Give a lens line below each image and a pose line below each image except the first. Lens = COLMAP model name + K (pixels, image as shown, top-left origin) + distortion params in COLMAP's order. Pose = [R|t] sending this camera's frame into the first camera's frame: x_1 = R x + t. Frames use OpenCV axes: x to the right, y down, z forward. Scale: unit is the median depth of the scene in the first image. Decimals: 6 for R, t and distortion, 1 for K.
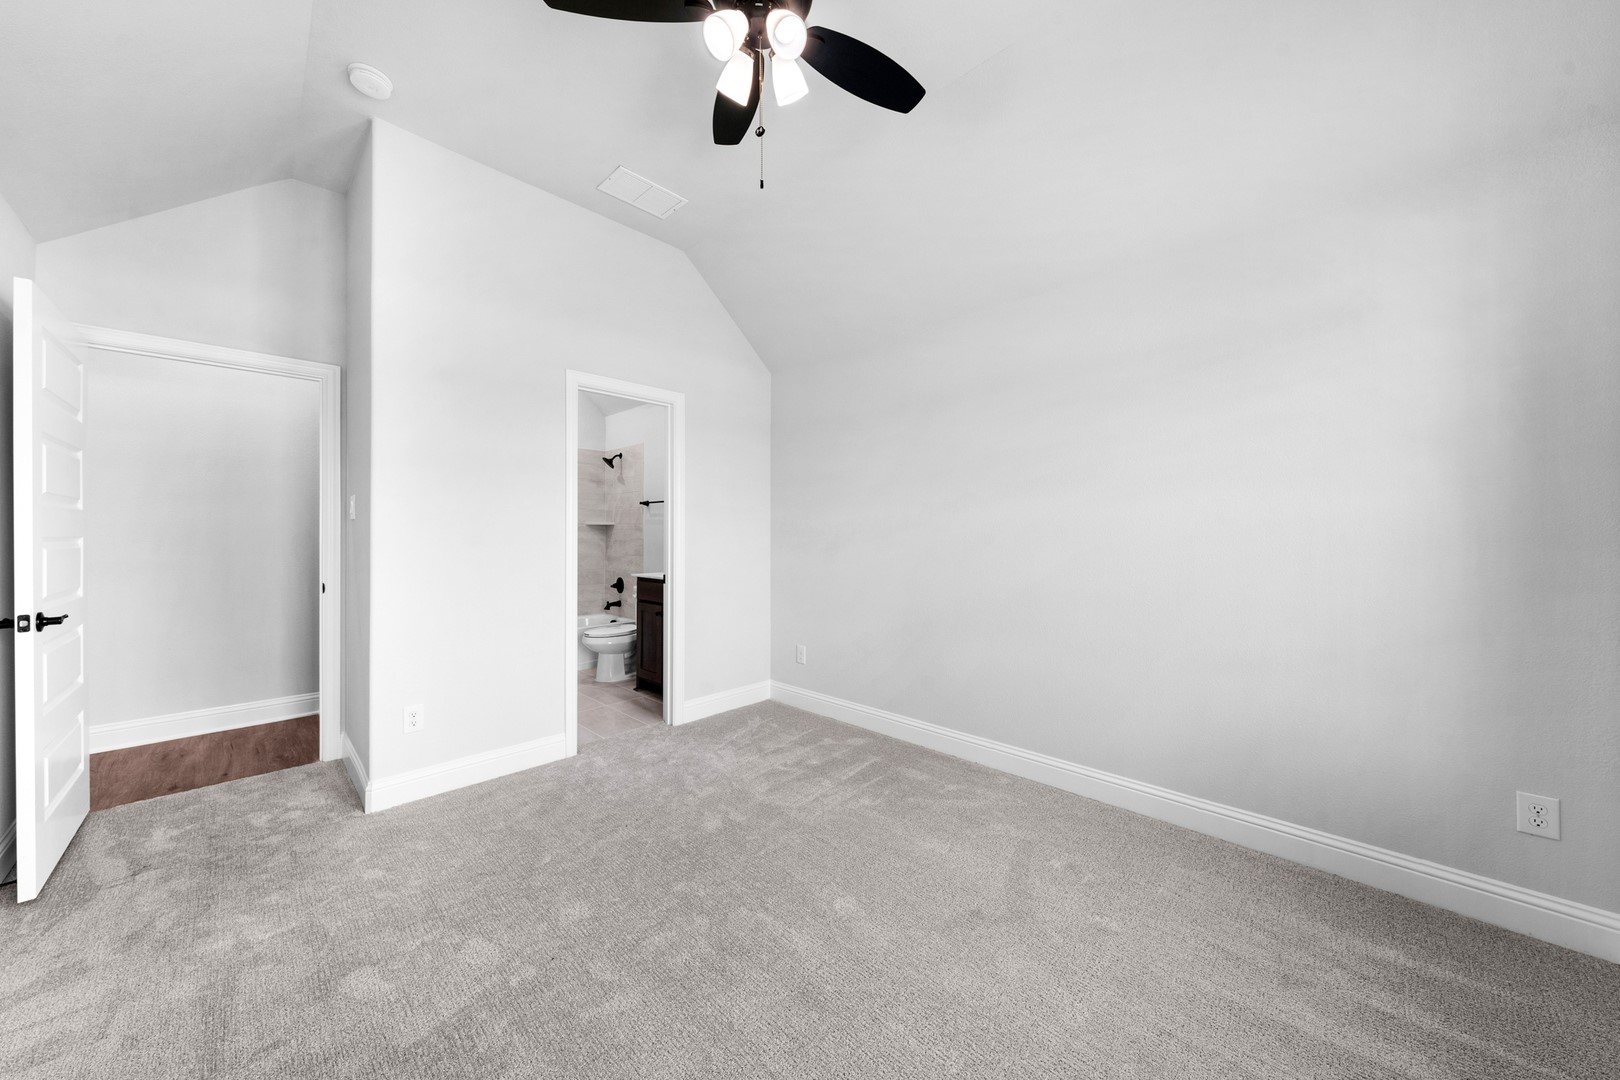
lens RADIAL K [[553.3, 0, 810.3], [0, 553.3, 532.8], [0, 0, 1]] dist [-0.001692, 0.000448]
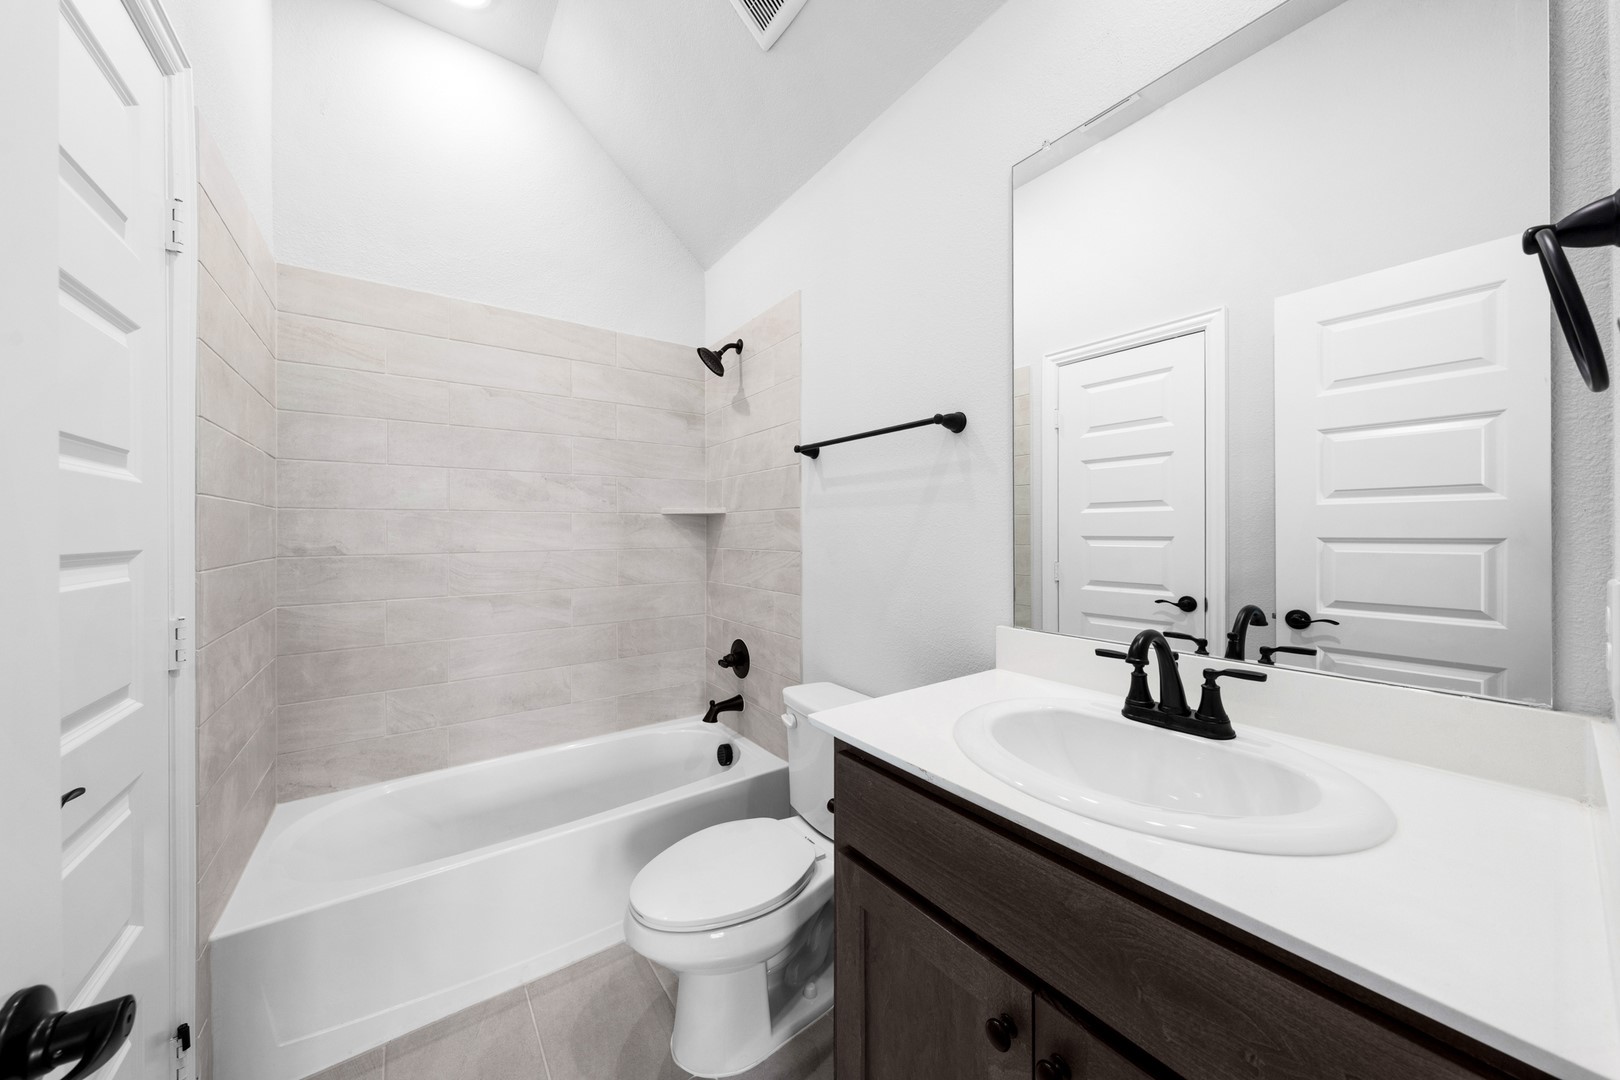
lens RADIAL K [[553.3, 0, 821.5], [0, 553.3, 538.2], [0, 0, 1]] dist [-0.001692, 0.000448]
pose [[0.987348, -0.004059, -0.158519, -0.218340], [0.005342, 0.999956, 0.007665, 0.001721], [0.158481, -0.008414, 0.987326, 0.602851]]
